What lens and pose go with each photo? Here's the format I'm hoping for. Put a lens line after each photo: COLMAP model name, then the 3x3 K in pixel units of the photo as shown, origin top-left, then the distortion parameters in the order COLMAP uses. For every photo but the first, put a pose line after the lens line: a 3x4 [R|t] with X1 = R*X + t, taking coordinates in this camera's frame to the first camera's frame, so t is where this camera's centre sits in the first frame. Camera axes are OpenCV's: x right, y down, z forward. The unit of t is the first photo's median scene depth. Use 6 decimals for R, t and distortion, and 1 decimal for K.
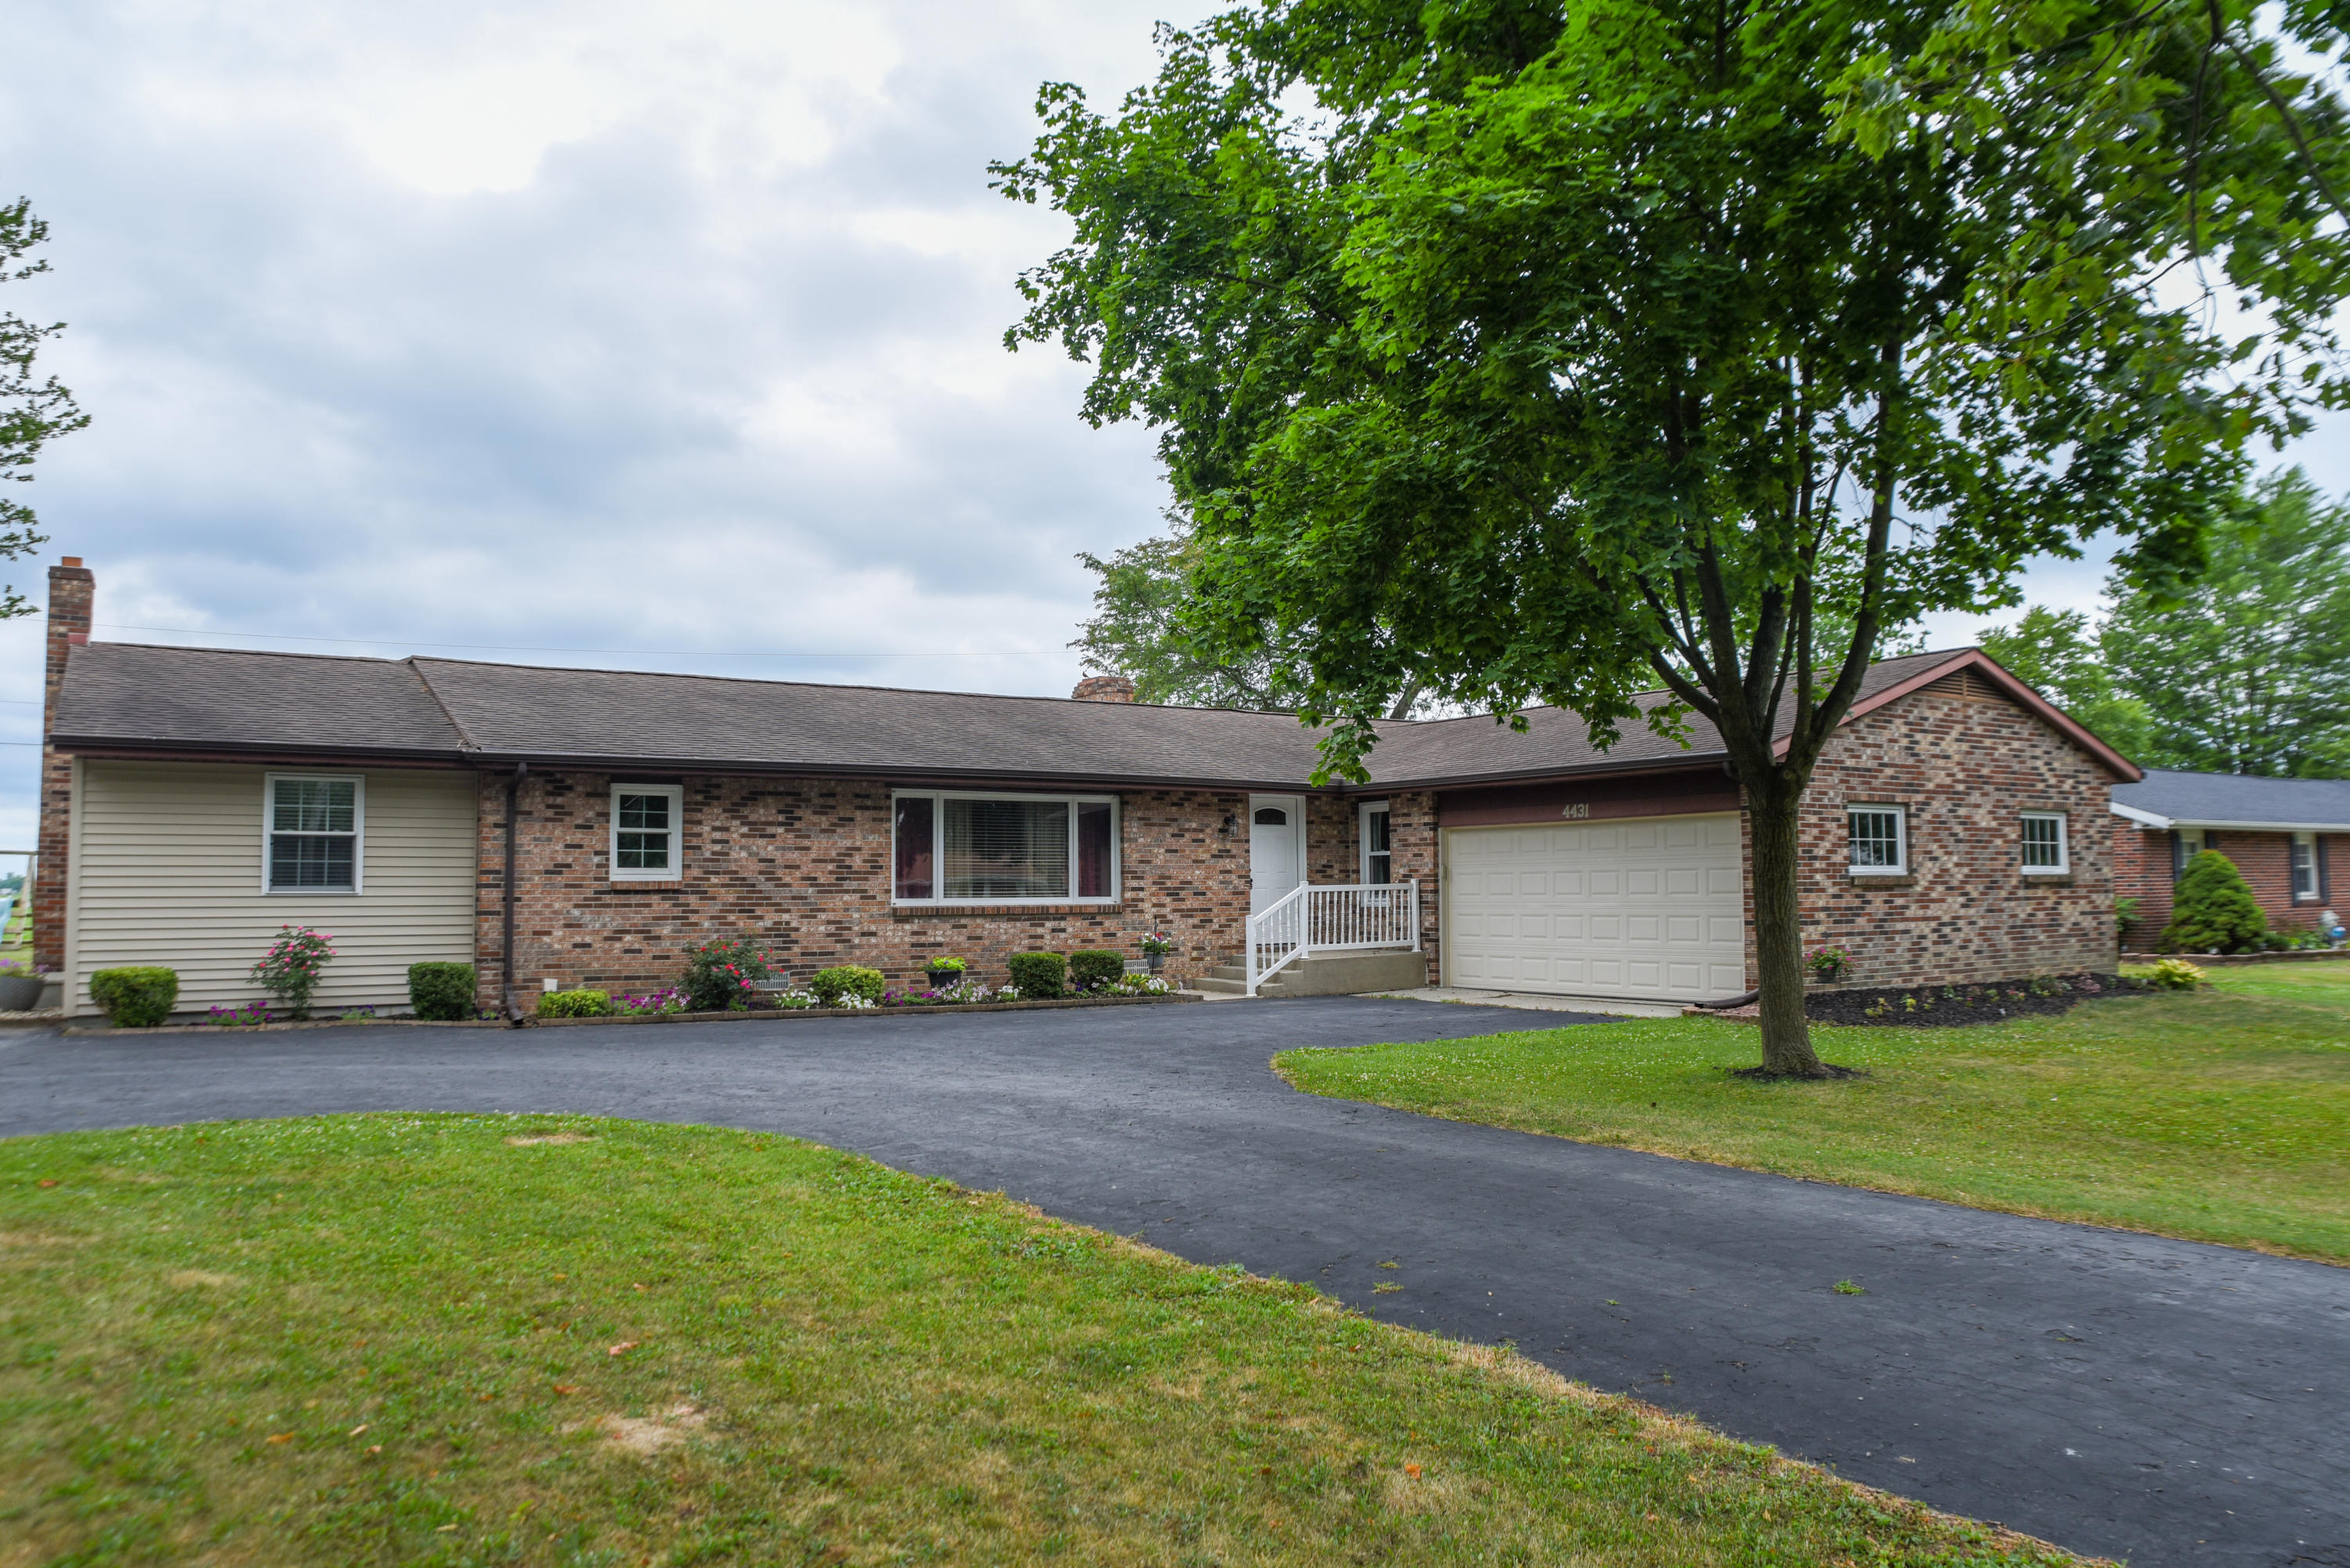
lens RADIAL K [[1658.5, 0, 1185.3], [0, 1658.5, 793.6], [0, 0, 1]] dist [-0.132808, 0.096845]
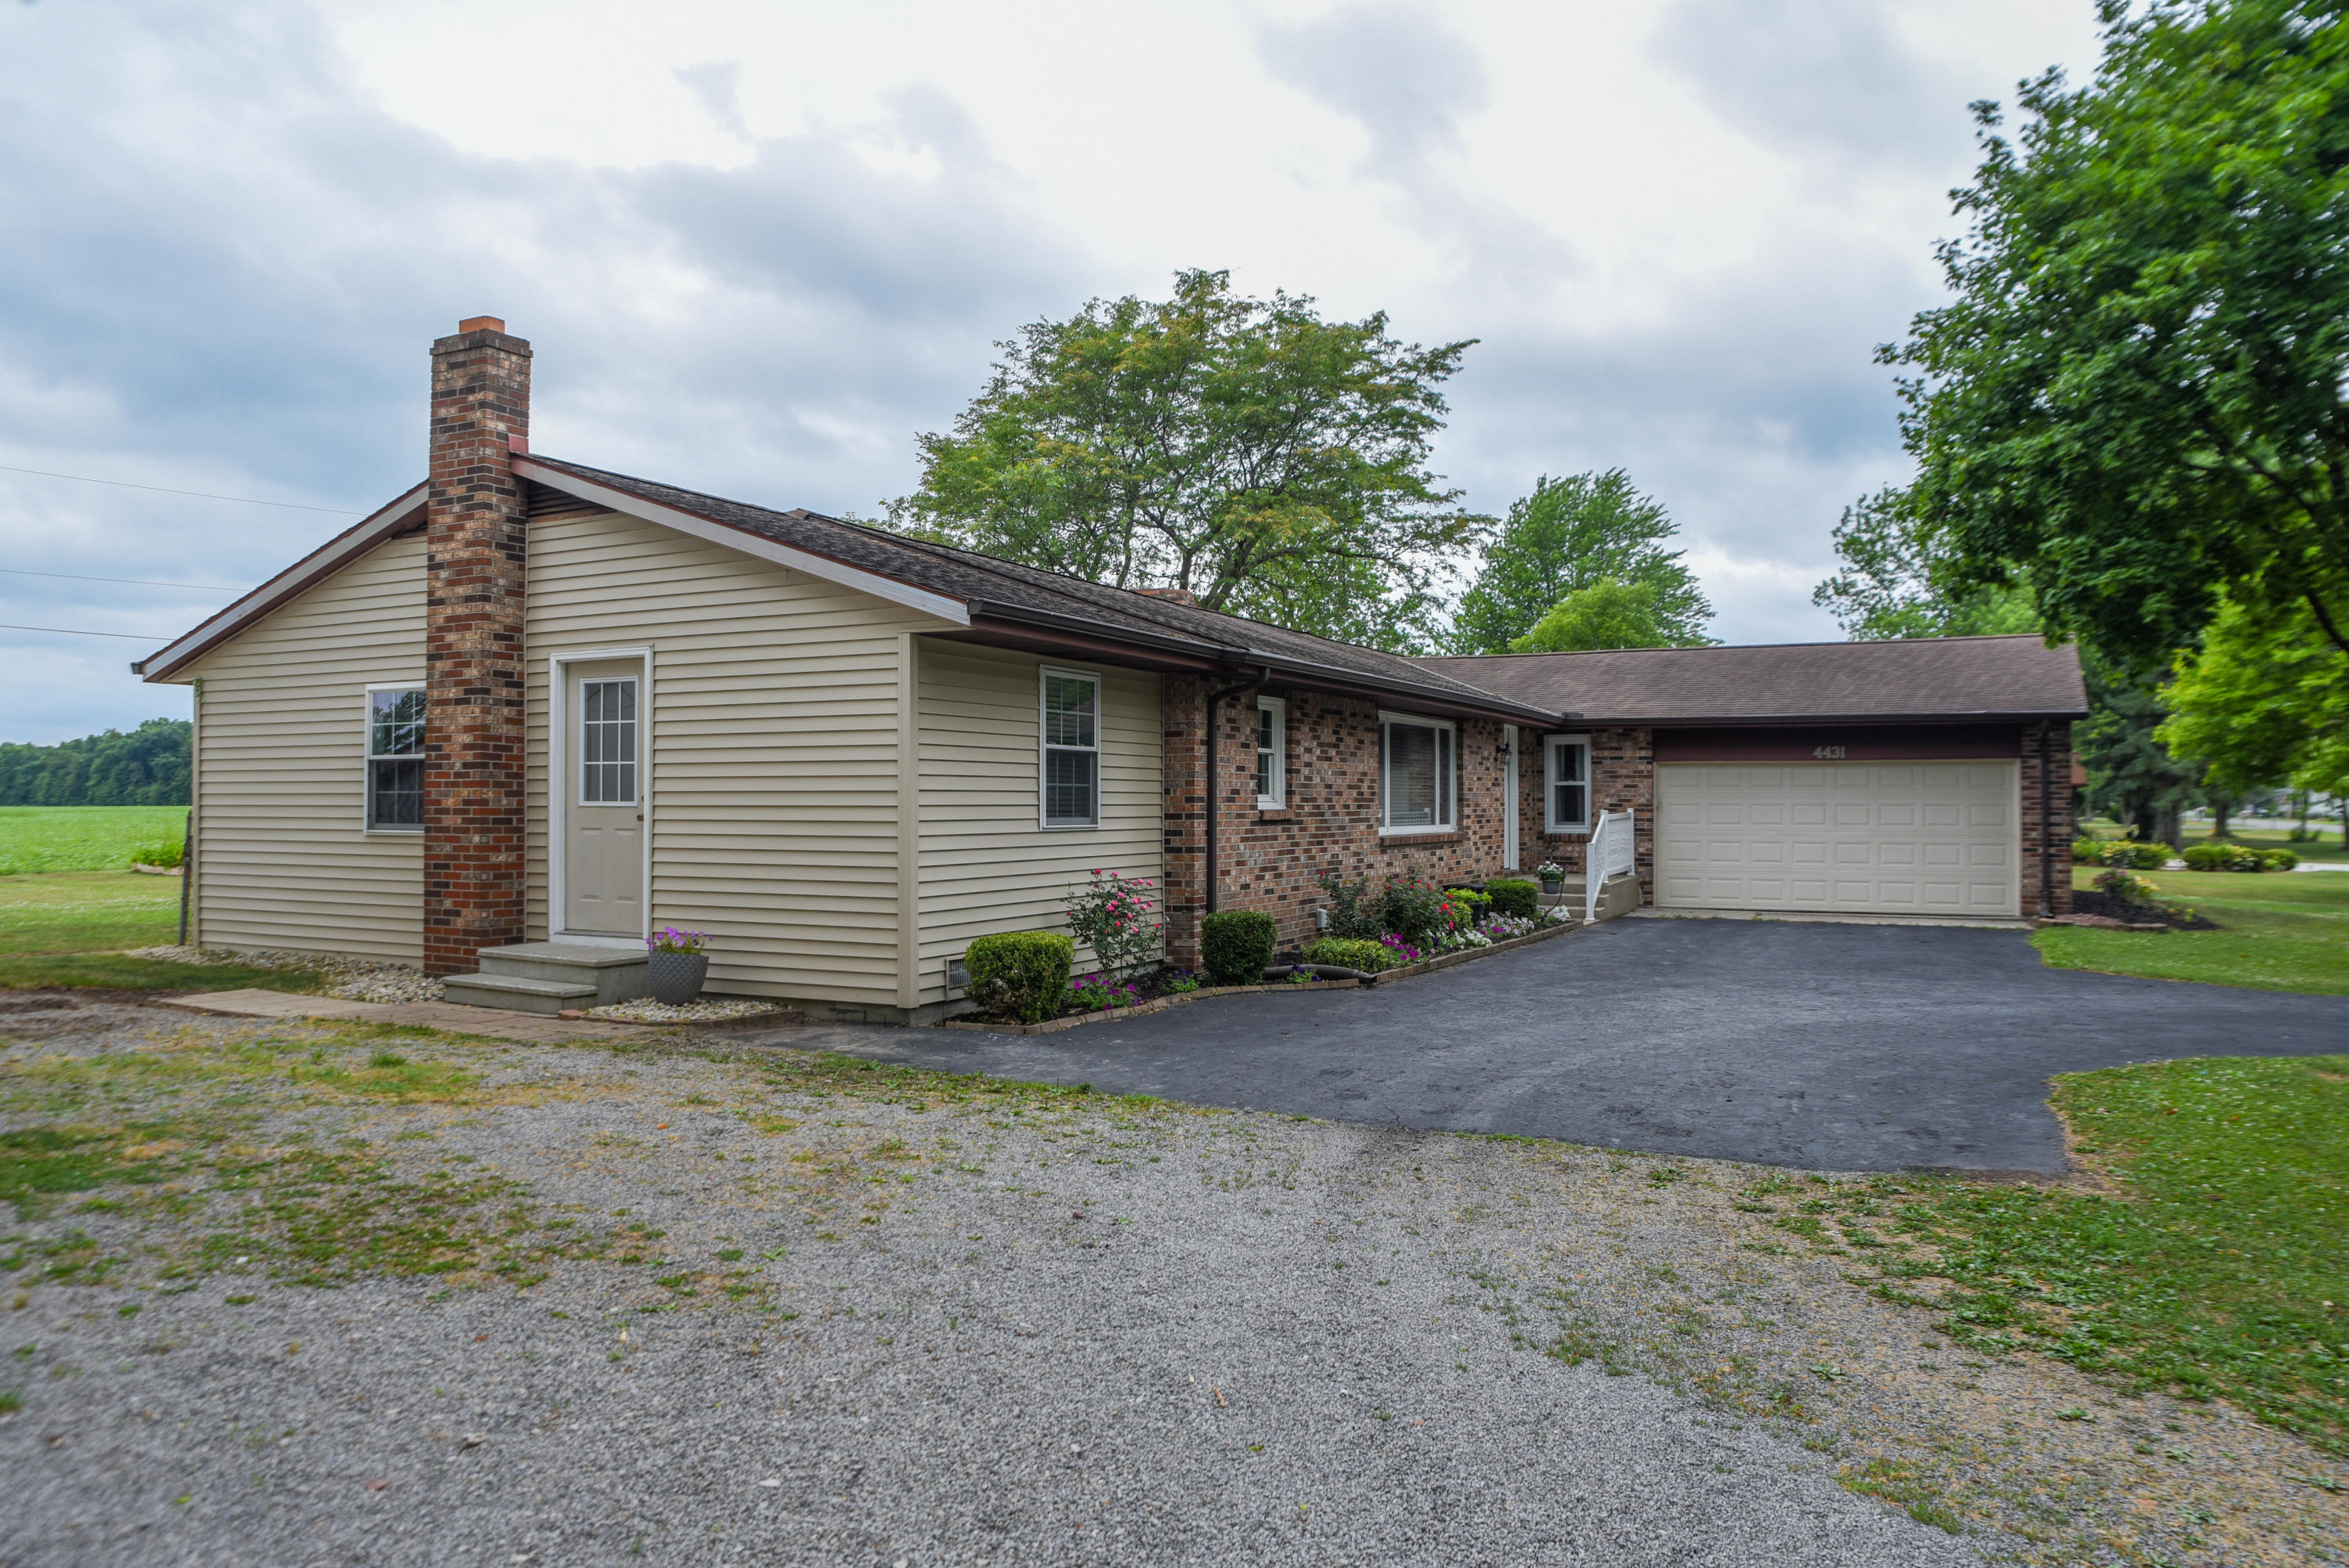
lens RADIAL K [[1630.1, 0, 1159.3], [0, 1630.1, 802.2], [0, 0, 1]] dist [-0.139003, 0.100513]
pose [[0.873504, 0.009479, 0.486725, -0.727852], [-0.037460, 0.998155, 0.047788, 0.009911], [-0.485374, -0.059976, 0.872247, 0.257830]]
